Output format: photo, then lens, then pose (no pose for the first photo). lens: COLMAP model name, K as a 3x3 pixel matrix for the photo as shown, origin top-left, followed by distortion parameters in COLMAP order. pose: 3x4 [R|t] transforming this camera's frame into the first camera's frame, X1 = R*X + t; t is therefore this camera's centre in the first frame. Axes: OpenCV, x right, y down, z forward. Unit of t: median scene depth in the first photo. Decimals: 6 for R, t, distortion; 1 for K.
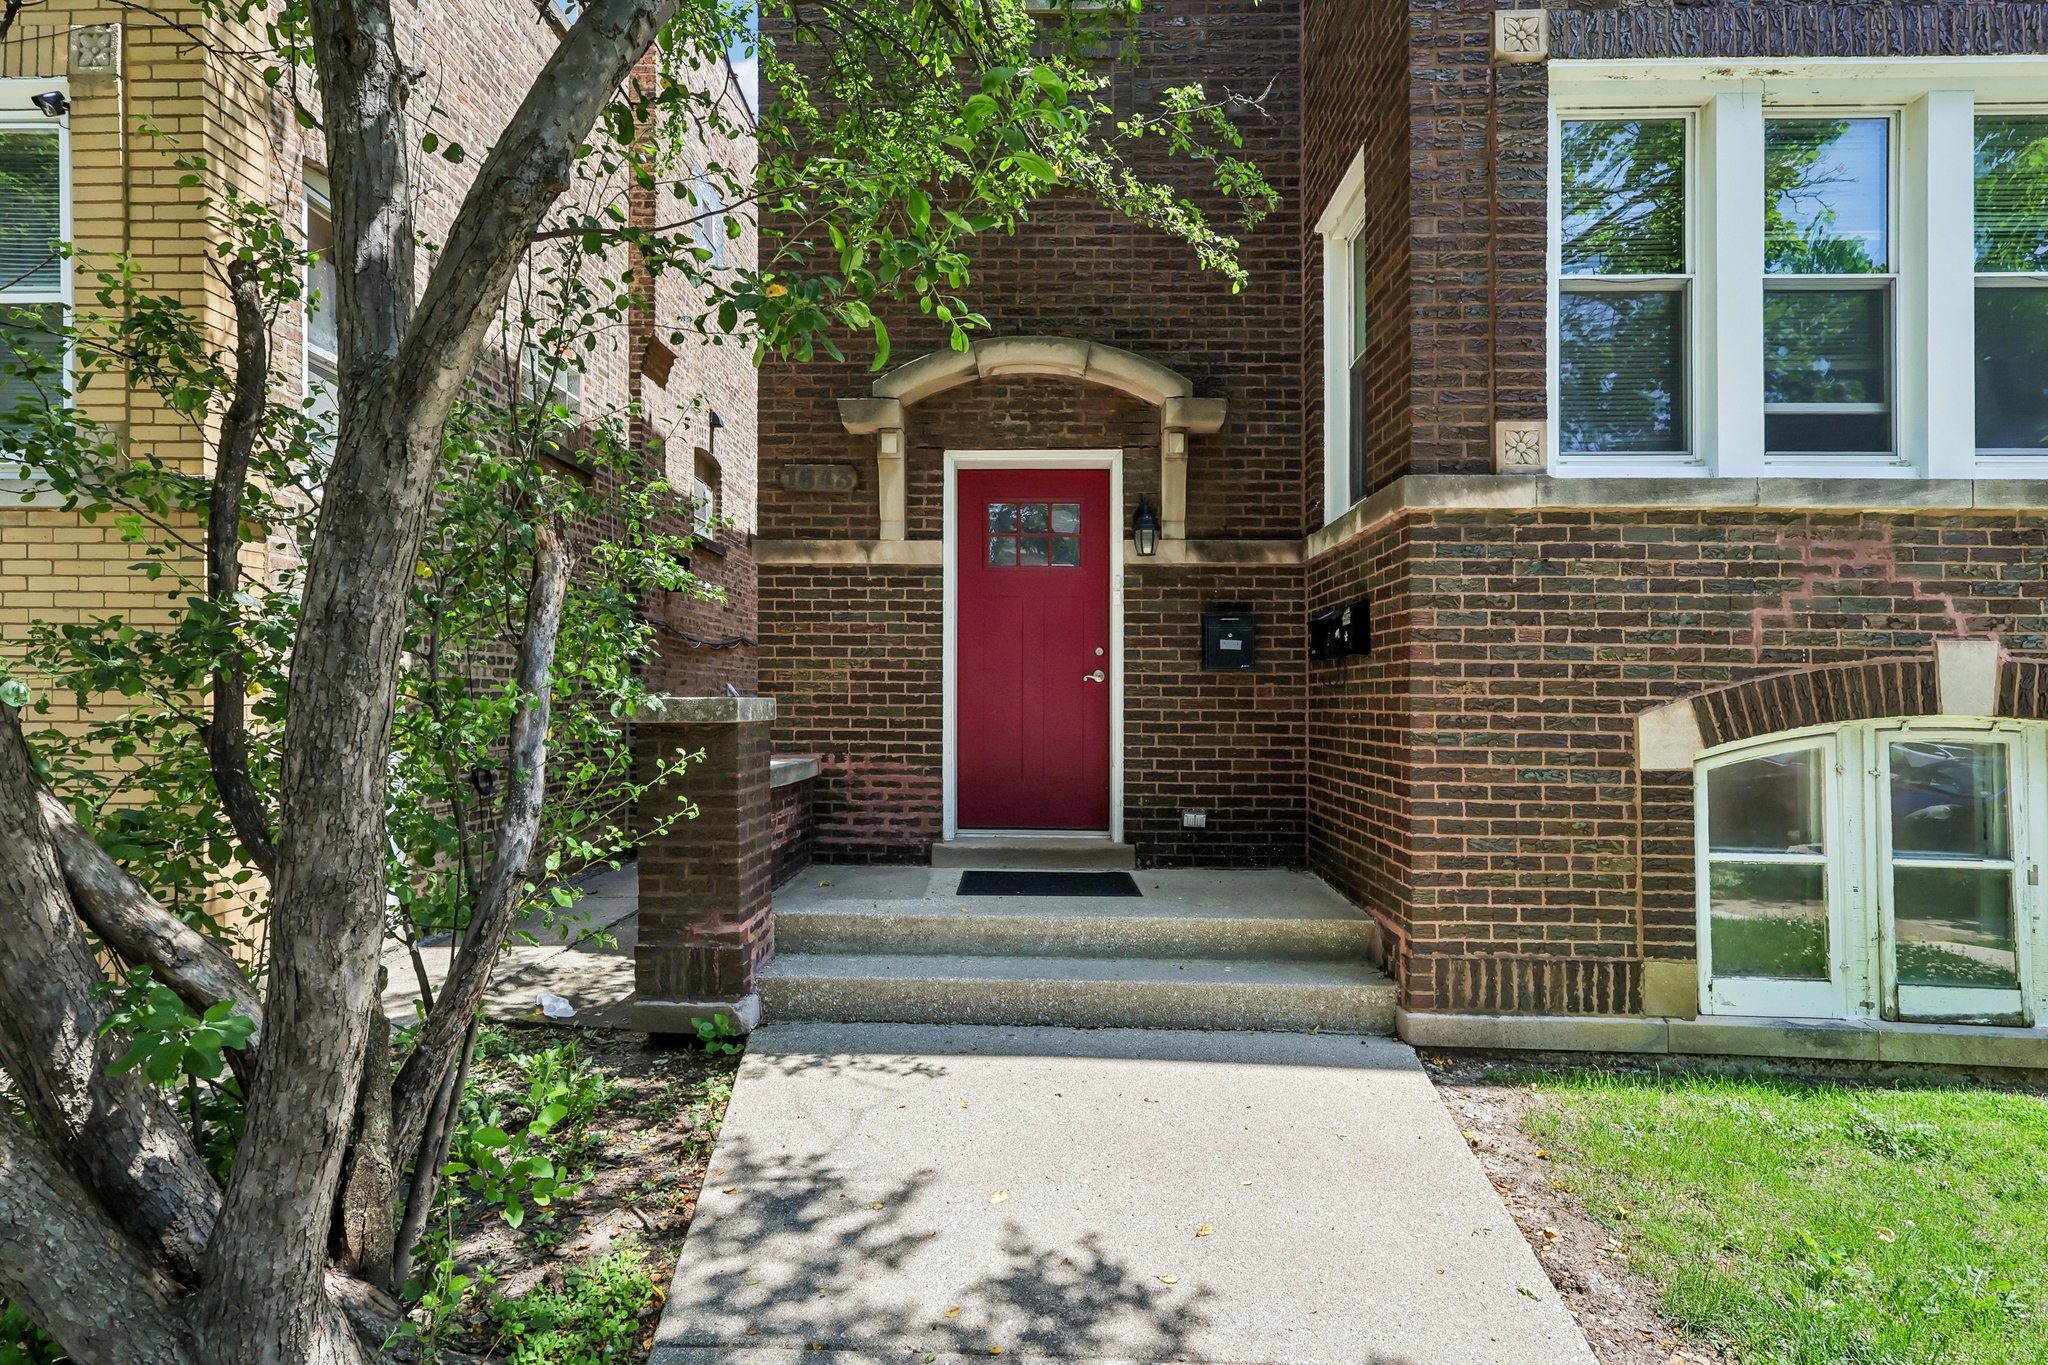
lens RADIAL K [[958.4, 0, 1032.4], [0, 958.4, 686.5], [0, 0, 1]] dist [0.009771, -0.002002]
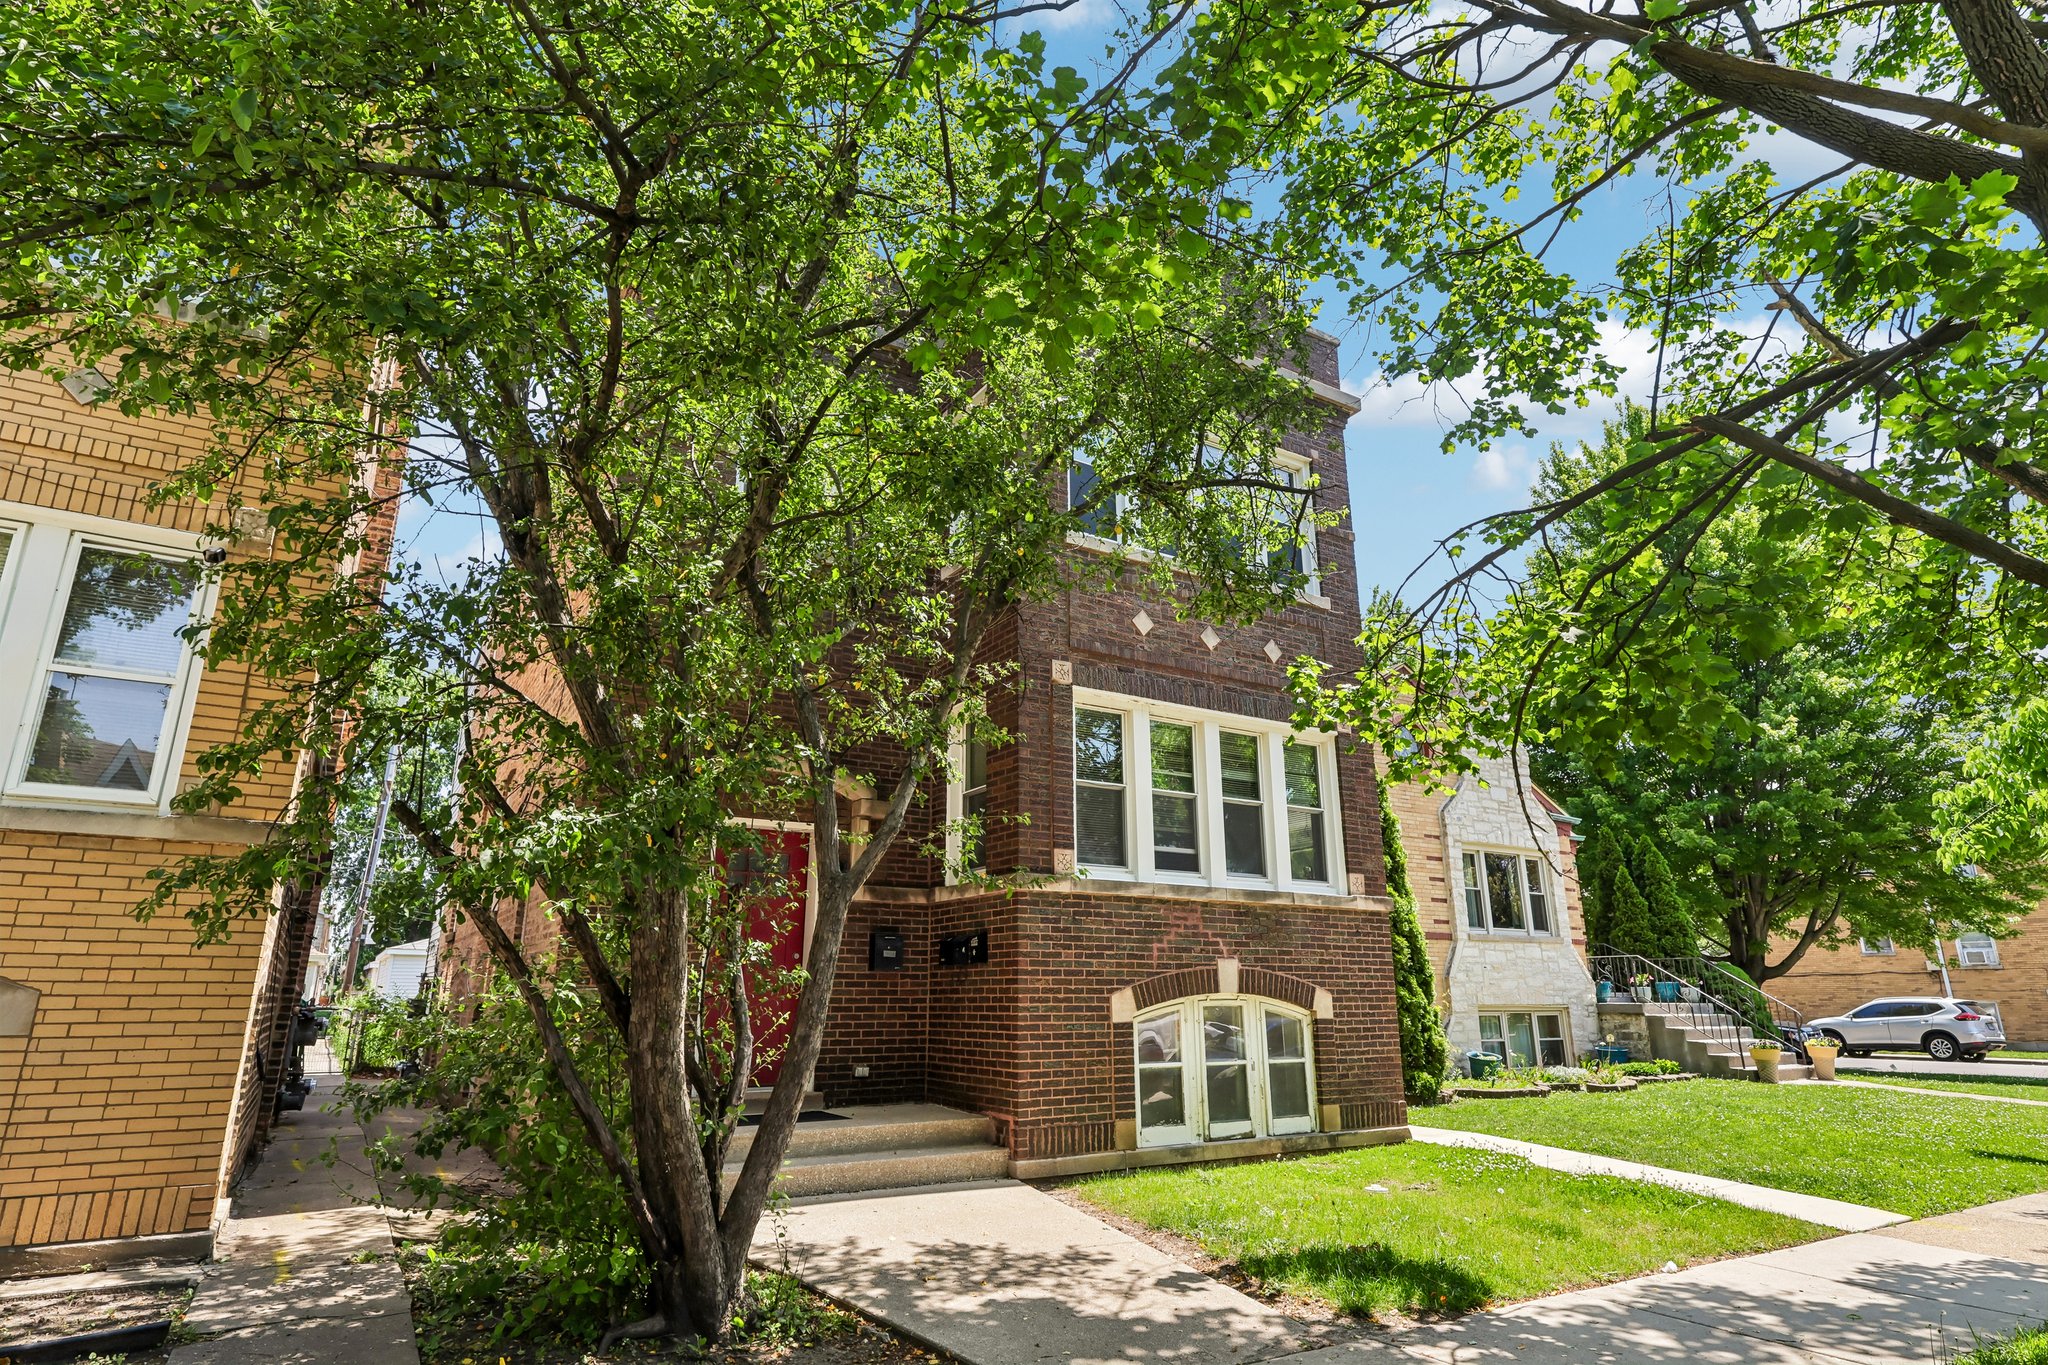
lens RADIAL K [[1172.3, 0, 1023.6], [0, 1172.3, 689.2], [0, 0, 1]] dist [-0.006649, -0.000382]
pose [[0.836727, 0.125696, 0.532999, -0.947323], [0.003120, 0.972191, -0.234168, -0.020216], [-0.547611, 0.197598, 0.813067, -1.067278]]
